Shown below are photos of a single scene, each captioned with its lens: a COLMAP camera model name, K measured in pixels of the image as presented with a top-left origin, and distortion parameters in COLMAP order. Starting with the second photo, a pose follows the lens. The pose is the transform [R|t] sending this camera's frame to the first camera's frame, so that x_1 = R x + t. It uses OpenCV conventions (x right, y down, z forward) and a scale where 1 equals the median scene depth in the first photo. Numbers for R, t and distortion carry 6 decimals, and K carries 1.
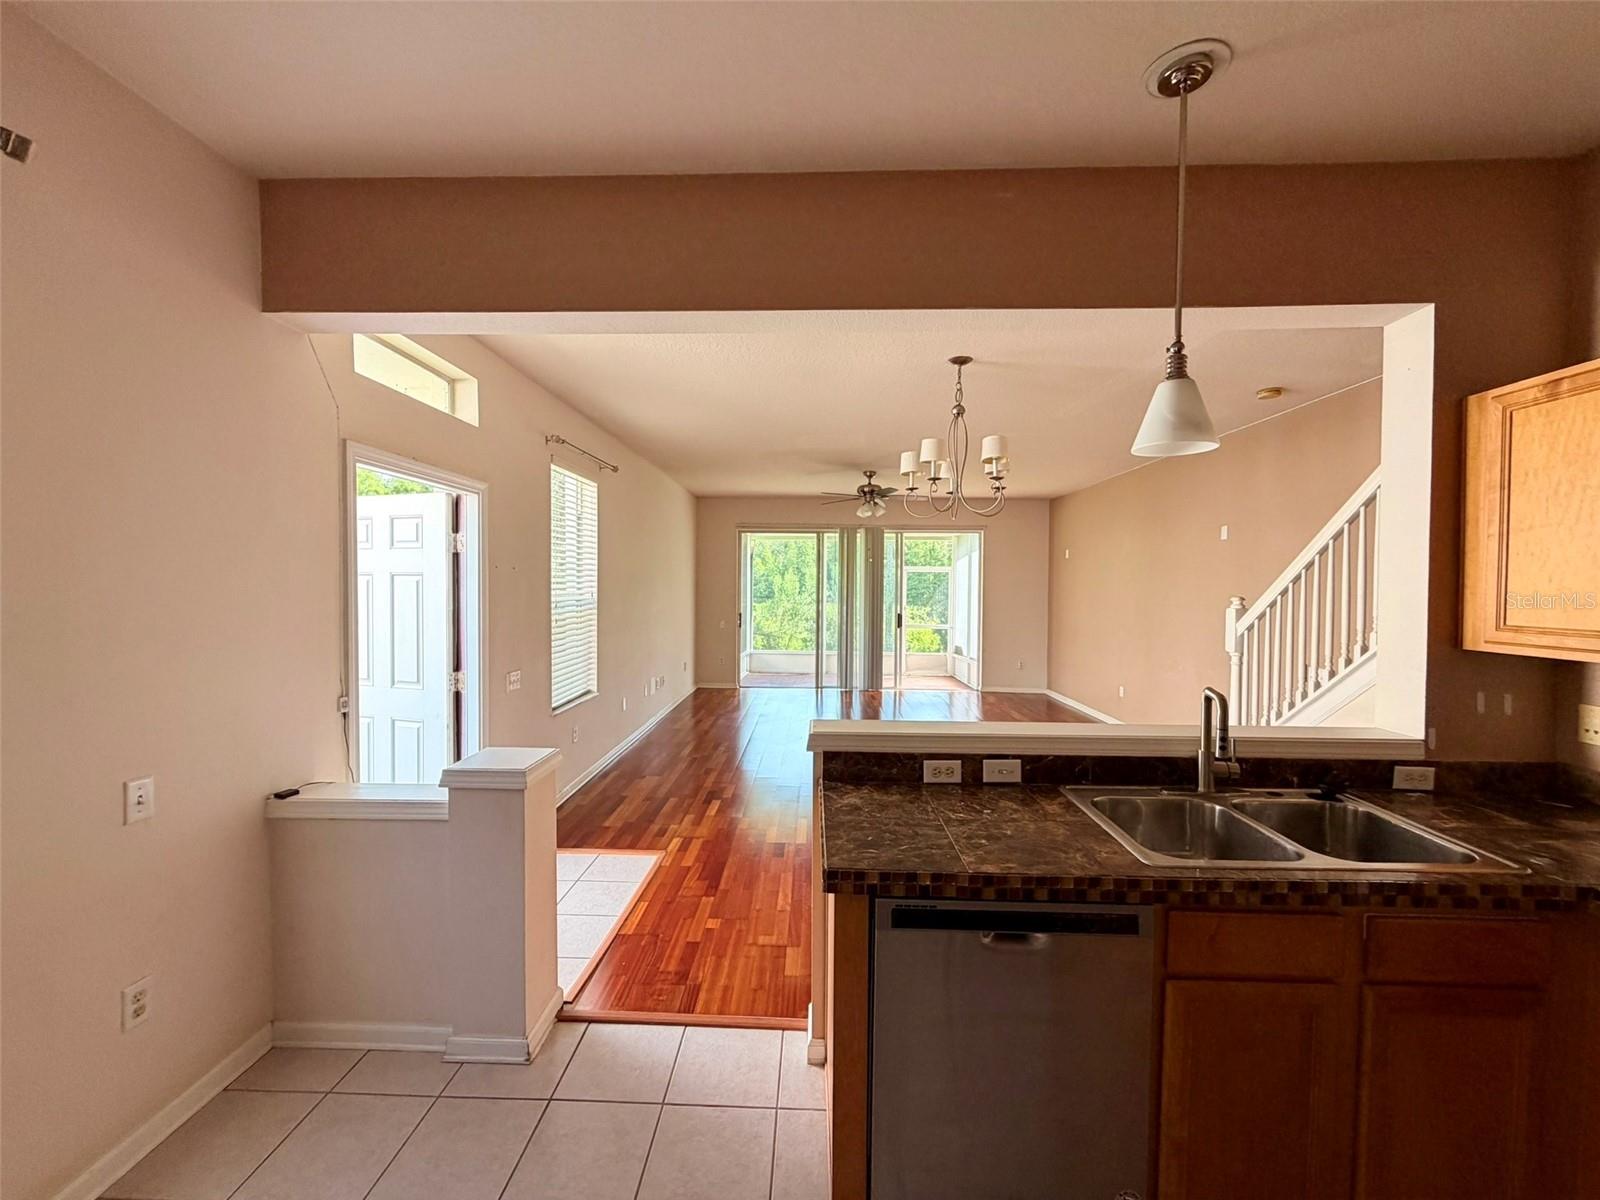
lens RADIAL K [[637.7, 0, 795.4], [0, 637.7, 601.3], [0, 0, 1]] dist [-0.000989, 0.000137]
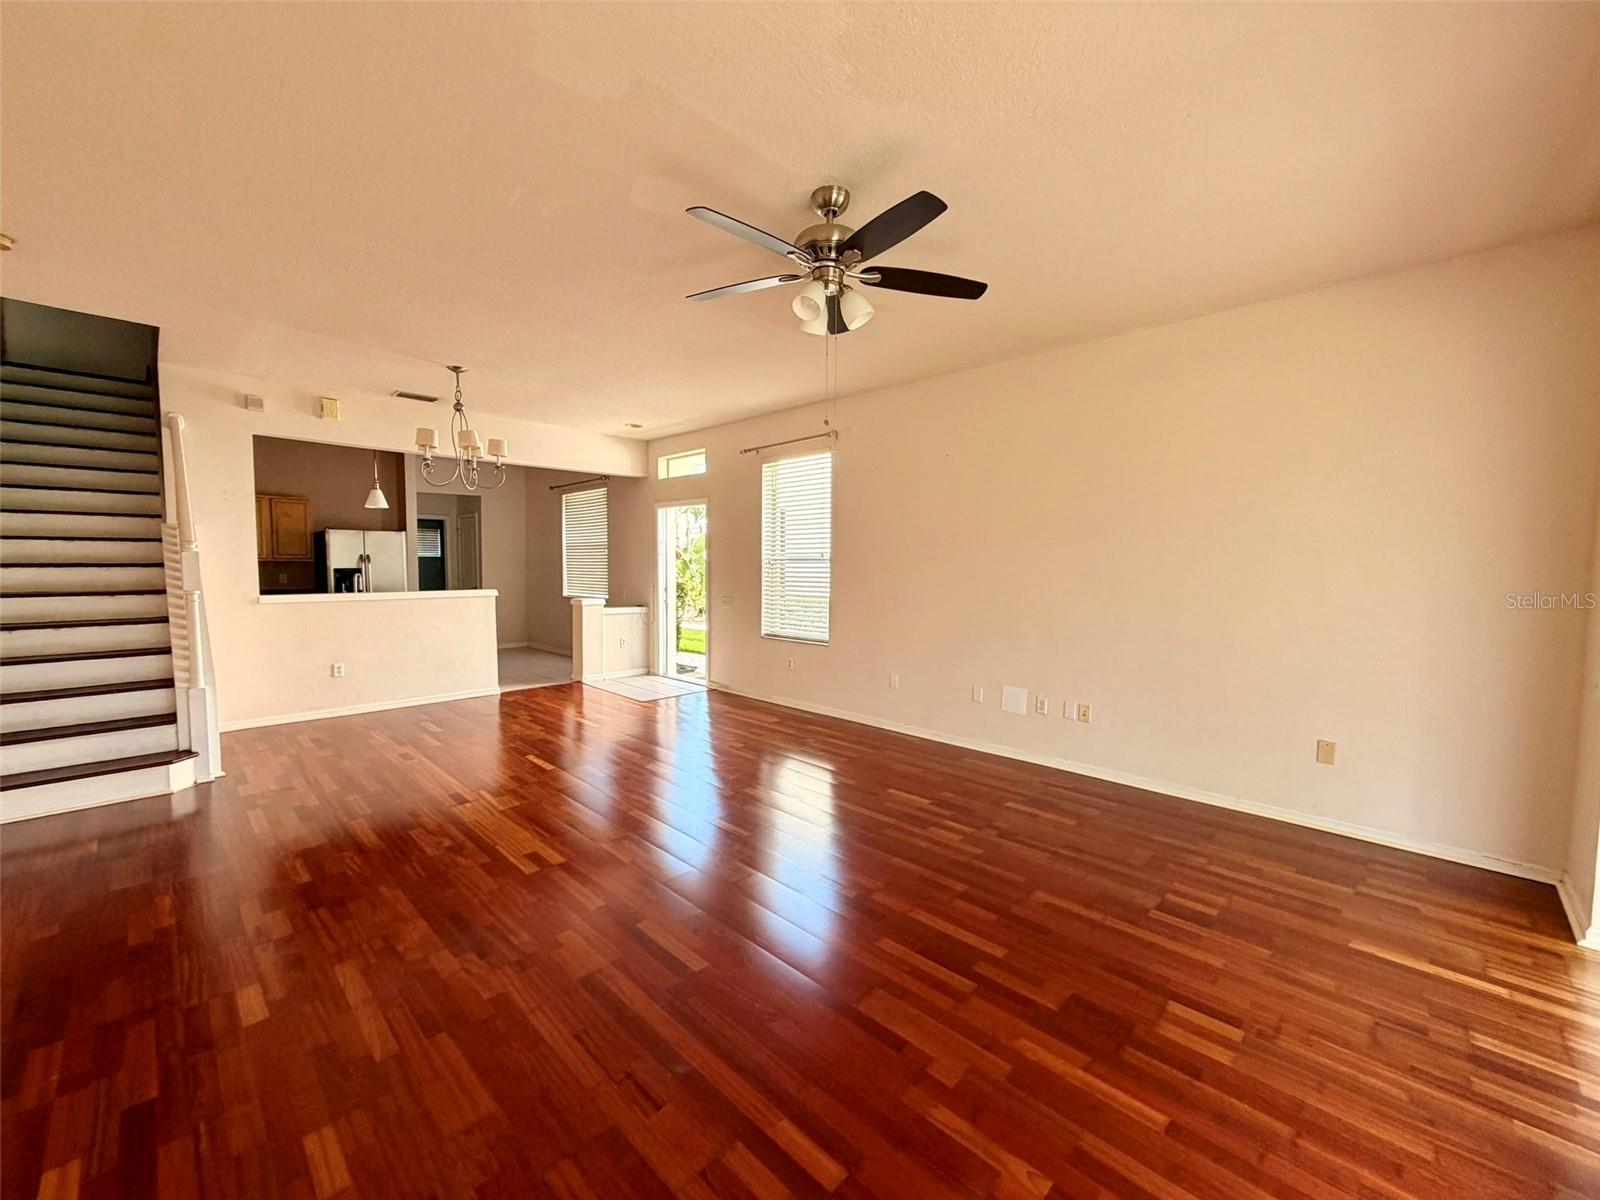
lens RADIAL K [[637.7, 0, 795.4], [0, 637.7, 601.3], [0, 0, 1]] dist [-0.000989, 0.000137]
pose [[-0.674457, 0.035340, -0.737468, 0.410297], [-0.029077, 0.996807, 0.074360, -0.008532], [0.737742, 0.071596, -0.671276, 1.293290]]
